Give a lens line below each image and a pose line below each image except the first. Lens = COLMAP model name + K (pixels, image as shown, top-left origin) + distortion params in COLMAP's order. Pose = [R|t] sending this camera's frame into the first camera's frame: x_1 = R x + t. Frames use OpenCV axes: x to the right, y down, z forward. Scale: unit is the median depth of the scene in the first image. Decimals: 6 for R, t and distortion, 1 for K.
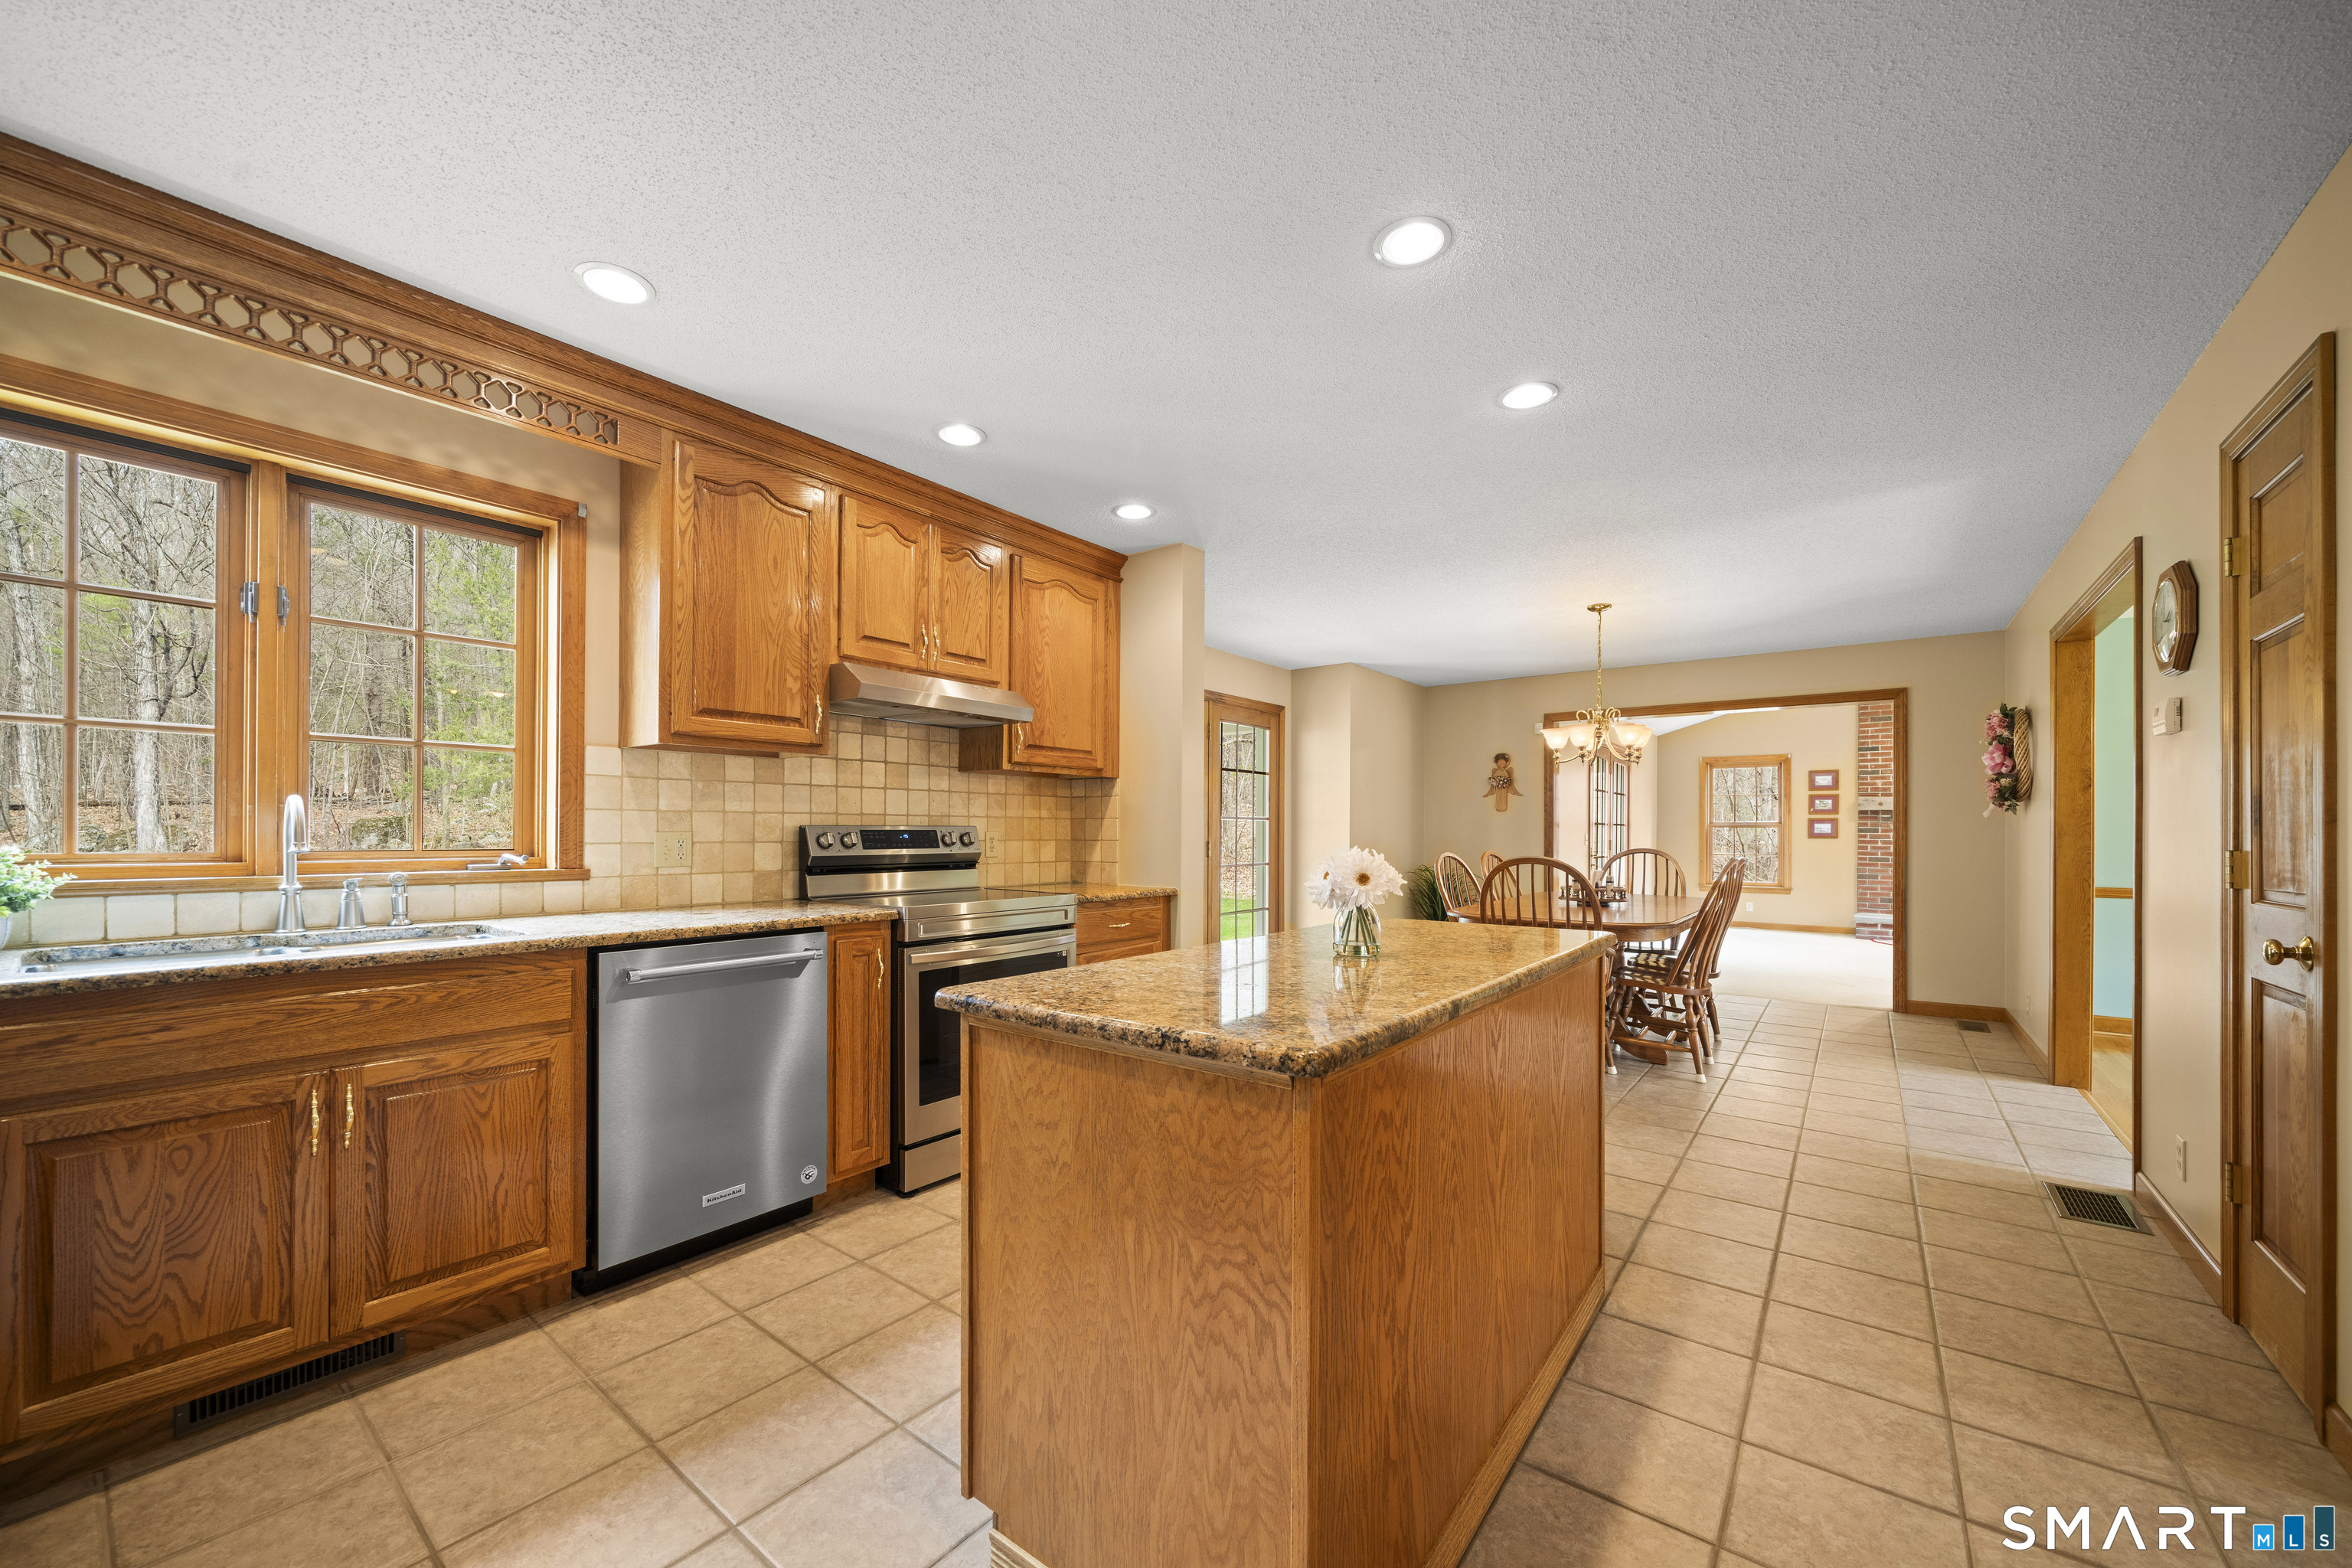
lens RADIAL K [[884.3, 0, 1175.5], [0, 884.3, 831.2], [0, 0, 1]] dist [-0.001970, -0.000226]
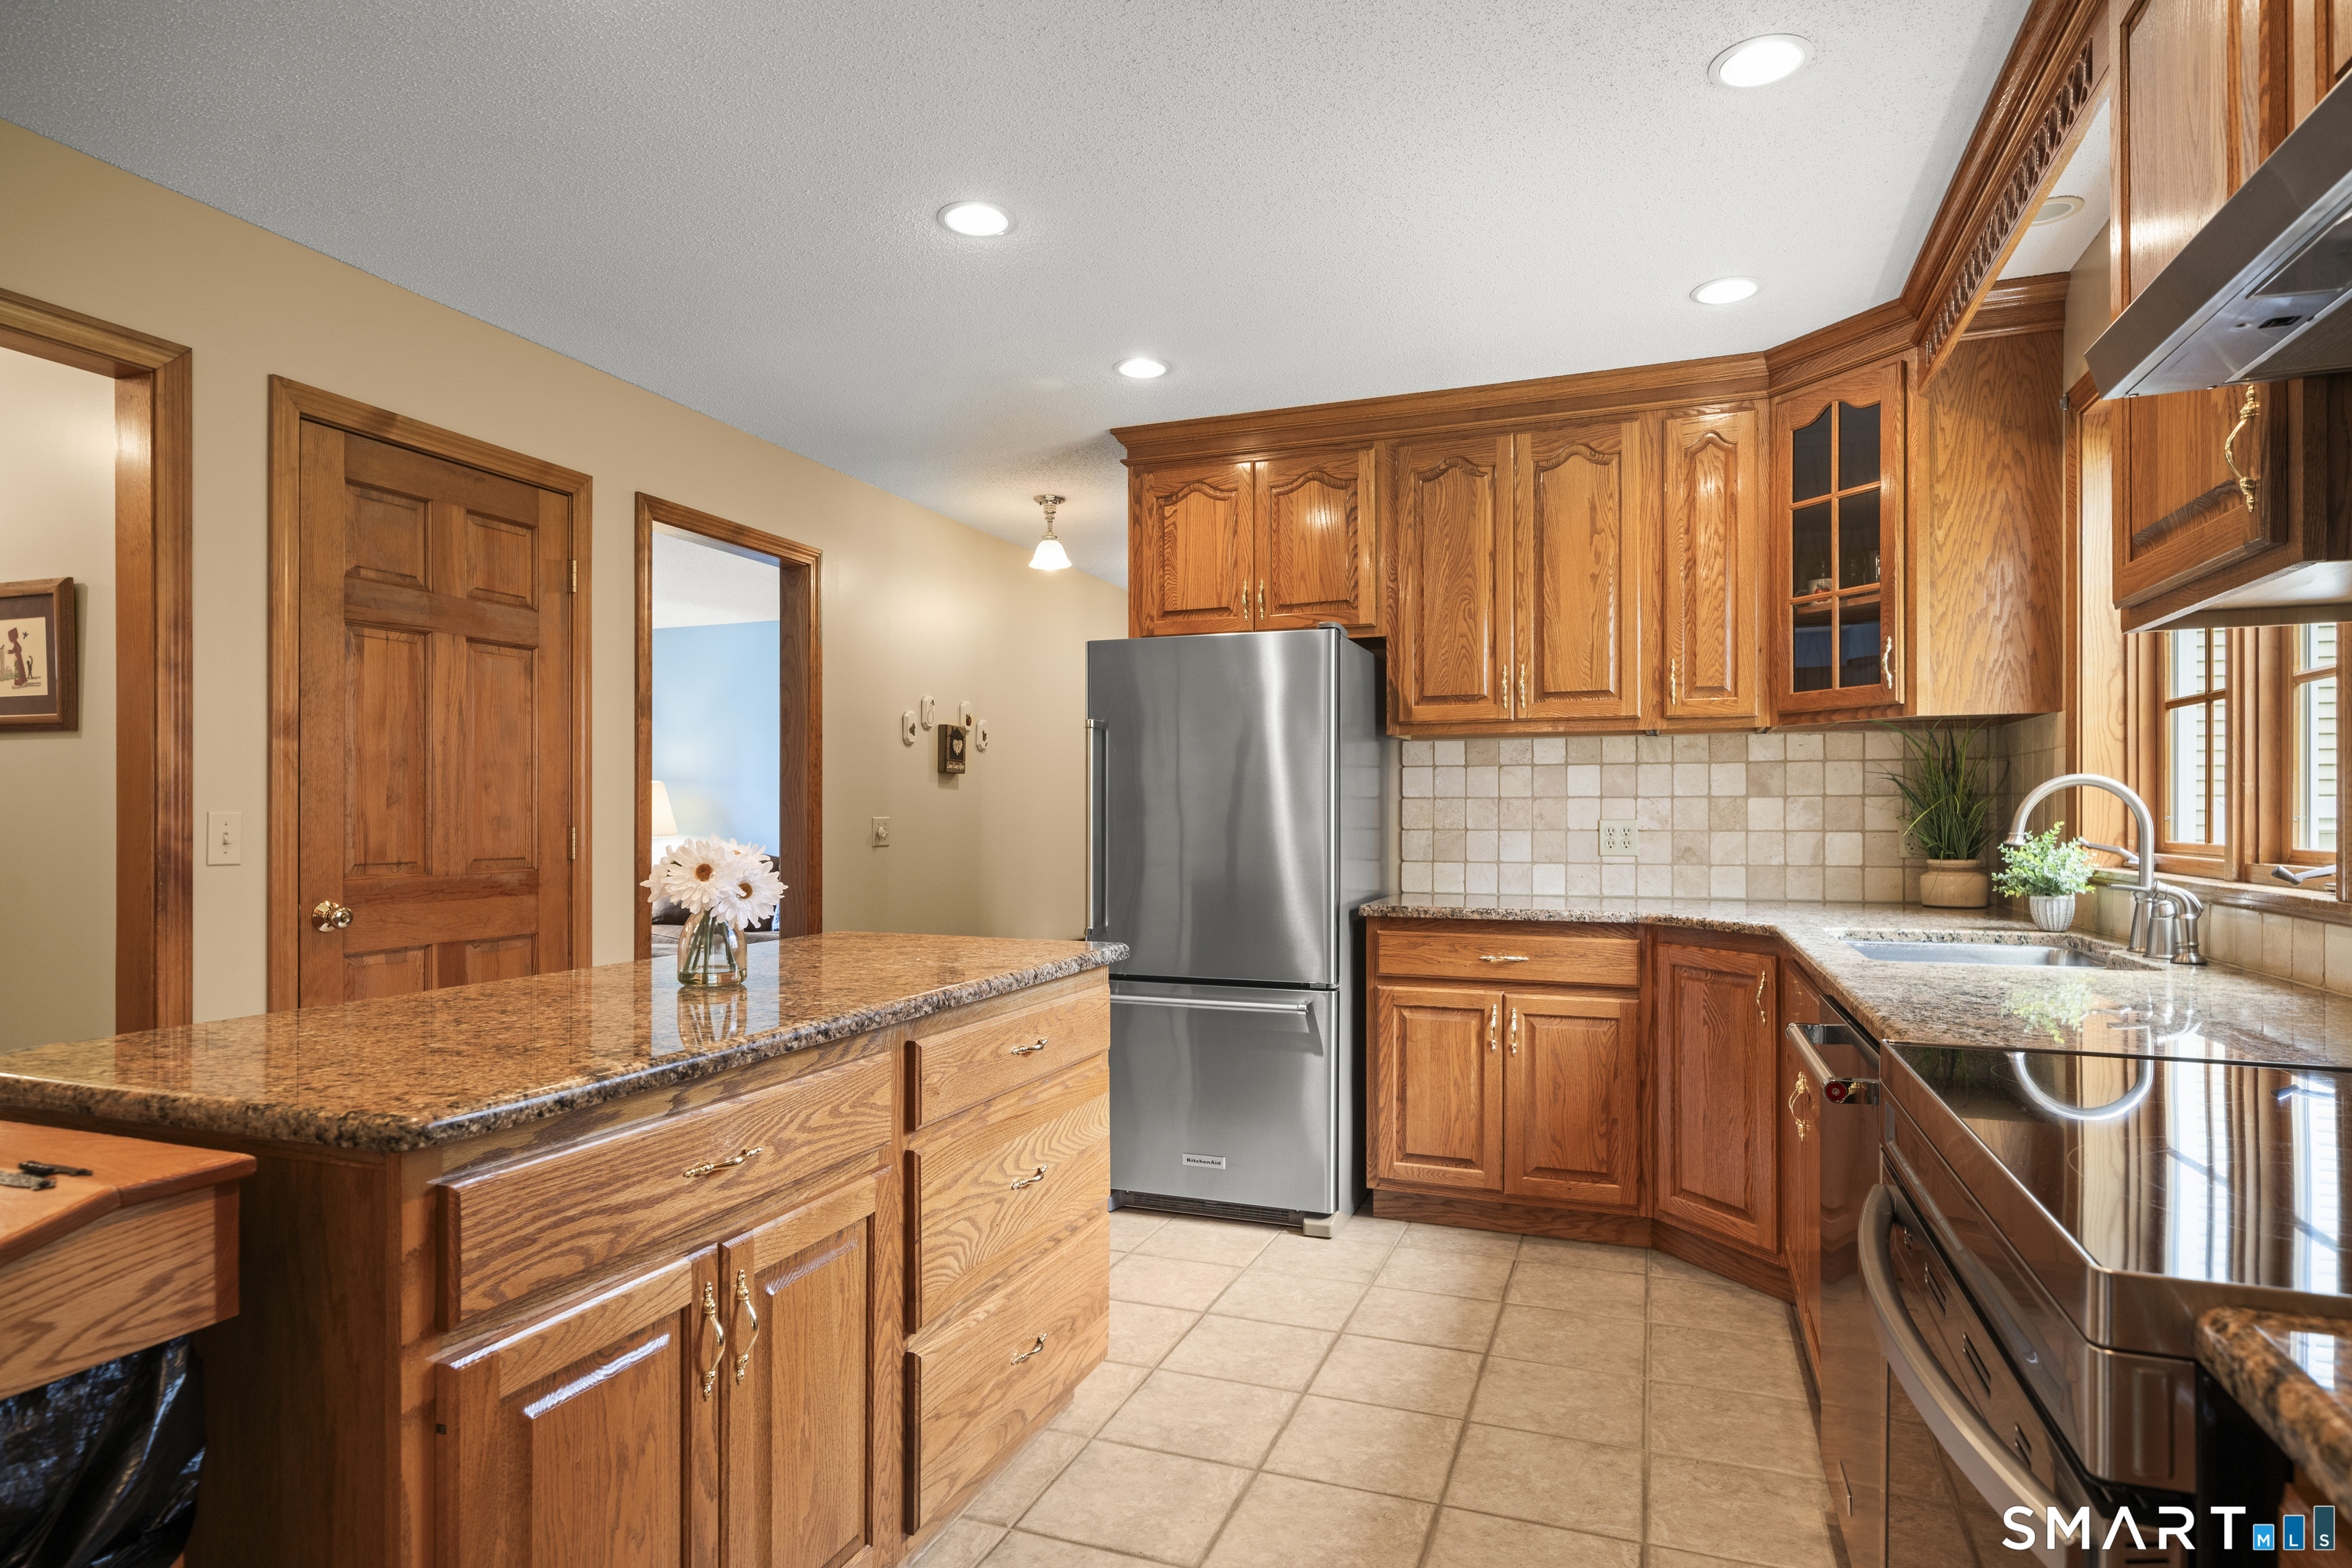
lens RADIAL K [[1295.2, 0, 1167.2], [0, 1295.2, 816.1], [0, 0, 1]] dist [0.003327, 0.001524]
pose [[-0.956538, -0.005307, -0.291560, 0.105807], [-0.005607, 0.999984, 0.000192, 0.001186], [0.291554, 0.001818, -0.956552, 1.430099]]
